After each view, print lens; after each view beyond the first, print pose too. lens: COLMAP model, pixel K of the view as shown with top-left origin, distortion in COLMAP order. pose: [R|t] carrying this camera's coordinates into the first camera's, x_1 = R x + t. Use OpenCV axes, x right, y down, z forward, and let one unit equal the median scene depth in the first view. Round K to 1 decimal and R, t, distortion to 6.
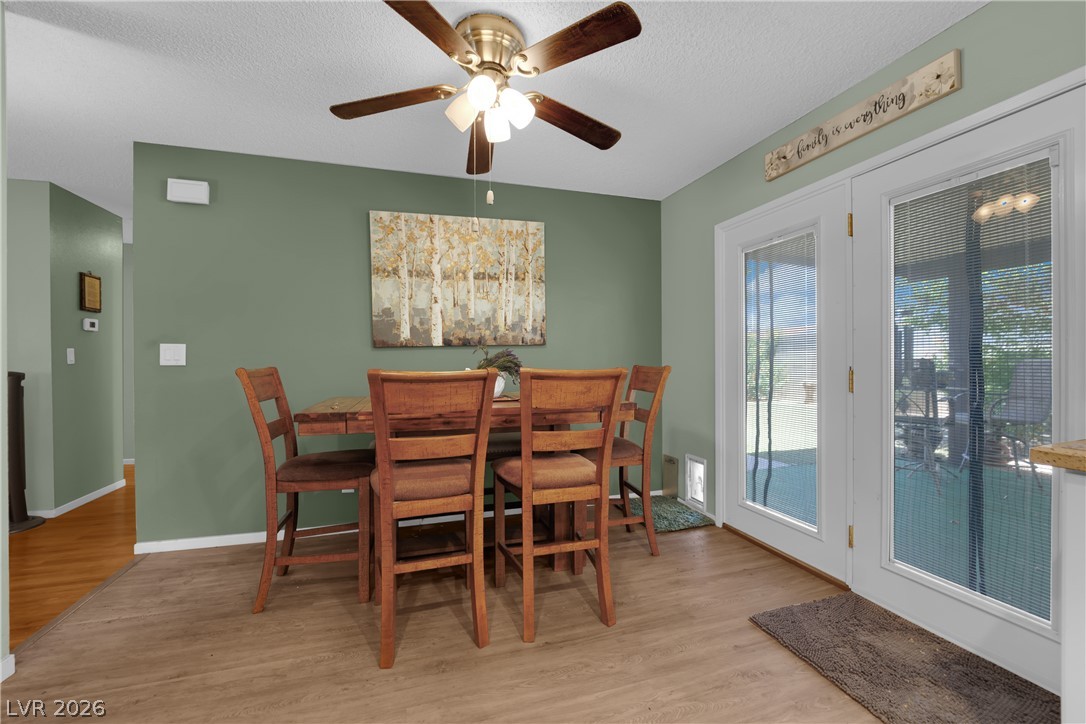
lens RADIAL K [[471.5, 0, 549.9], [0, 471.5, 357.5], [0, 0, 1]] dist [-0.001375, -0.000309]
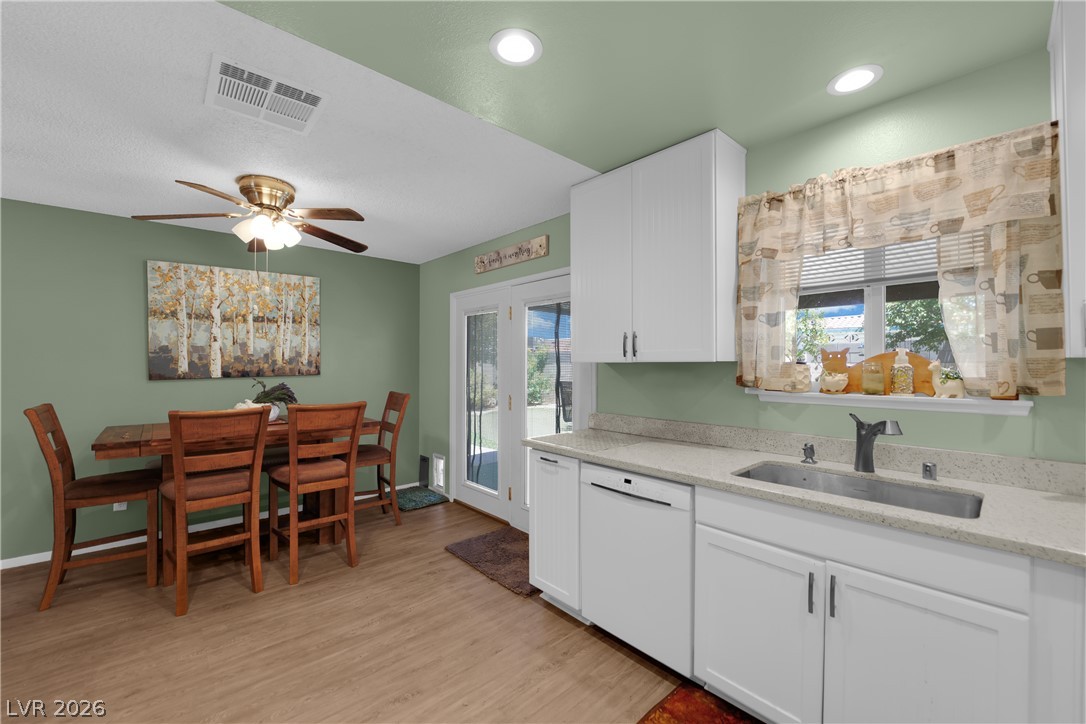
lens RADIAL K [[439.3, 0, 543.0], [0, 439.3, 362.0], [0, 0, 1]] dist [-0.001828, -0.006846]
pose [[0.910409, 0.008212, 0.413627, 0.071028], [-0.003962, 0.999930, -0.011133, -0.074292], [-0.413690, 0.008496, 0.910378, -0.457185]]
